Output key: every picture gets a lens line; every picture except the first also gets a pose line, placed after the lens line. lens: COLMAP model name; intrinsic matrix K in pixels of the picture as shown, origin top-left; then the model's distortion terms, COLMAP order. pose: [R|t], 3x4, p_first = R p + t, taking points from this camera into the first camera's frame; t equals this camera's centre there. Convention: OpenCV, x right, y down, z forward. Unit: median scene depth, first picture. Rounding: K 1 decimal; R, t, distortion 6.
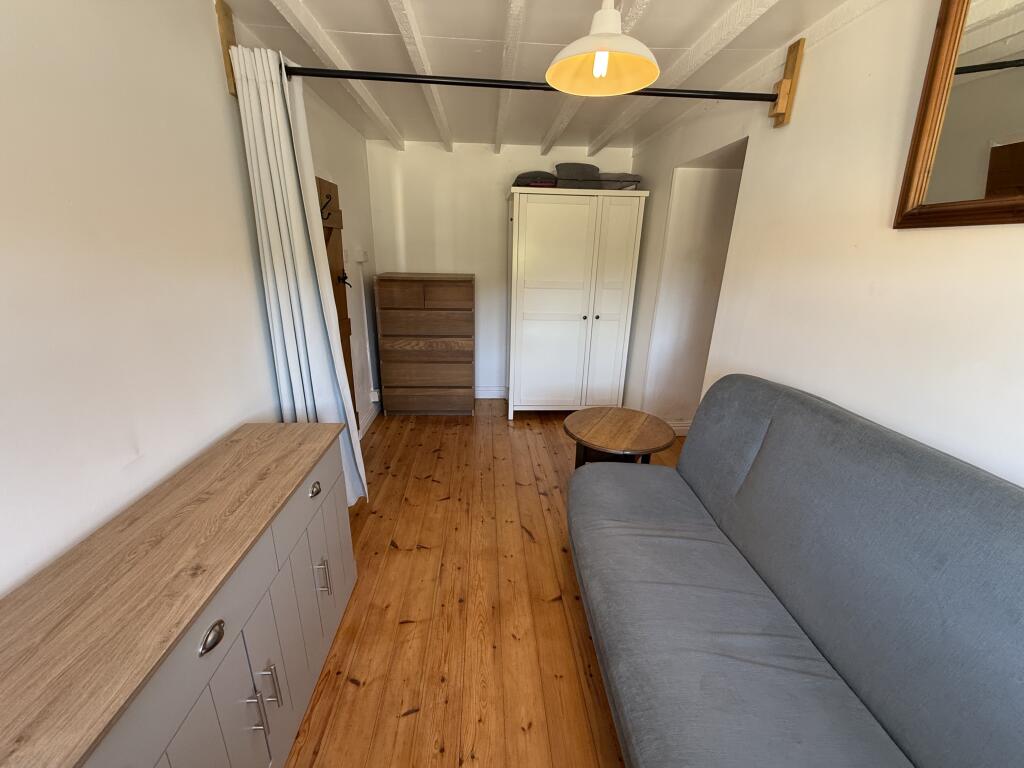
lens RADIAL K [[409.4, 0, 508.7], [0, 409.4, 379.5], [0, 0, 1]] dist [-0.001496, 0.000672]
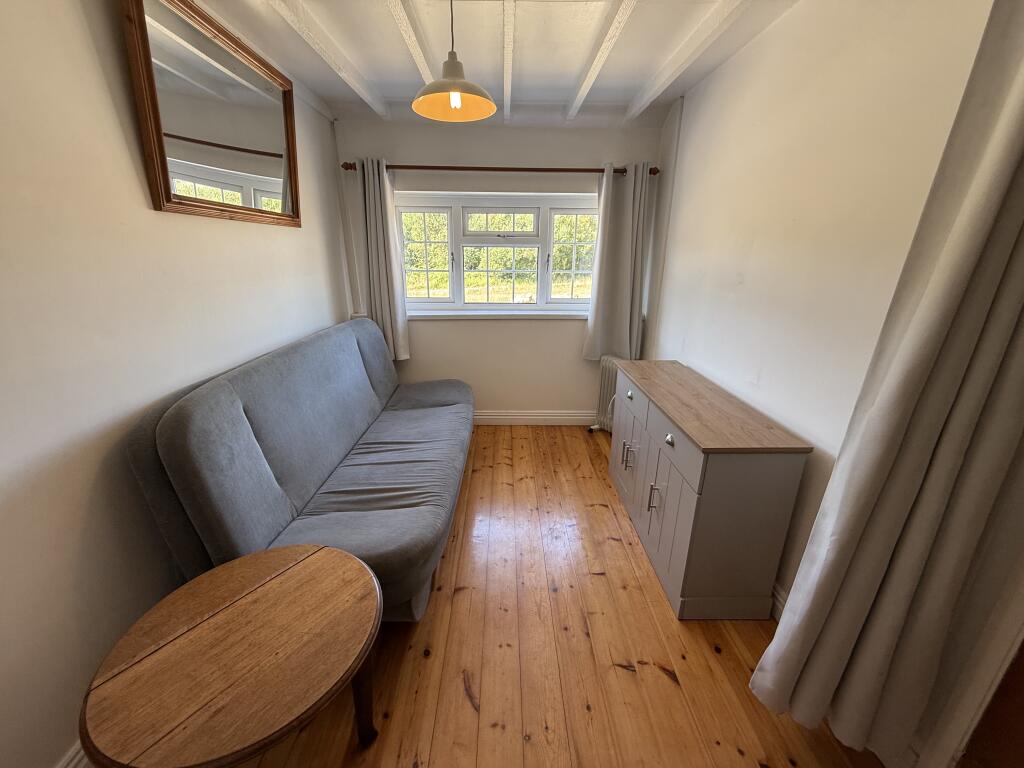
lens RADIAL K [[409.4, 0, 512.0], [0, 409.4, 387.3], [0, 0, 1]] dist [-0.001496, 0.000672]
pose [[-0.998838, -0.038324, 0.029207, -0.024482], [-0.014063, 0.811617, 0.584021, -0.575642], [-0.046087, 0.582932, -0.811213, 1.919426]]
